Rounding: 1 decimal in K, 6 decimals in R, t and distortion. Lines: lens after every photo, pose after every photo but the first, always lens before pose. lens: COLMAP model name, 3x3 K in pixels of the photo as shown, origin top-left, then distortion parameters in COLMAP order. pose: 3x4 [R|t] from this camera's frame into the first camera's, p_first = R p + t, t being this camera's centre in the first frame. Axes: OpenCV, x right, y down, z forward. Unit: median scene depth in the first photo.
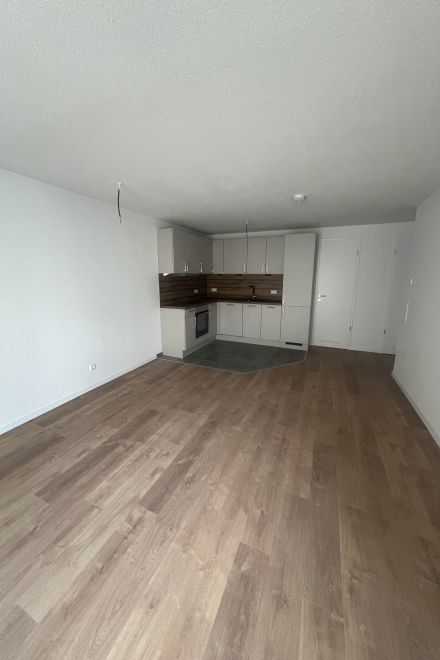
lens RADIAL K [[236.4, 0, 222.3], [0, 236.4, 318.4], [0, 0, 1]] dist [0.001426, 0.000143]
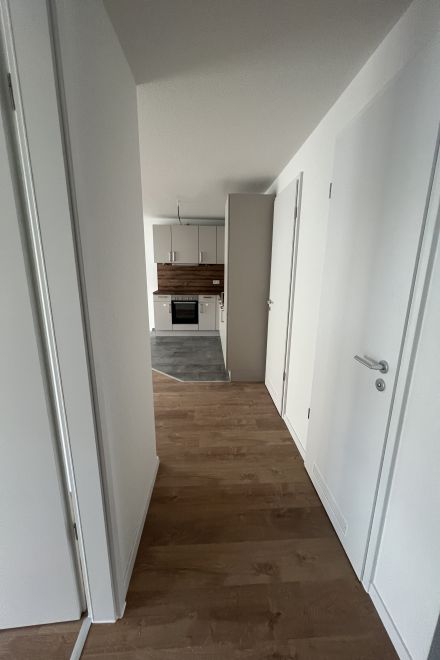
lens RADIAL K [[236.4, 0, 222.3], [0, 236.4, 318.4], [0, 0, 1]] dist [0.001426, 0.000143]
pose [[0.441949, 0.184539, -0.877853, 1.222673], [-0.169553, 0.978155, 0.120264, -0.140882], [0.880870, 0.095692, 0.463584, 0.923378]]
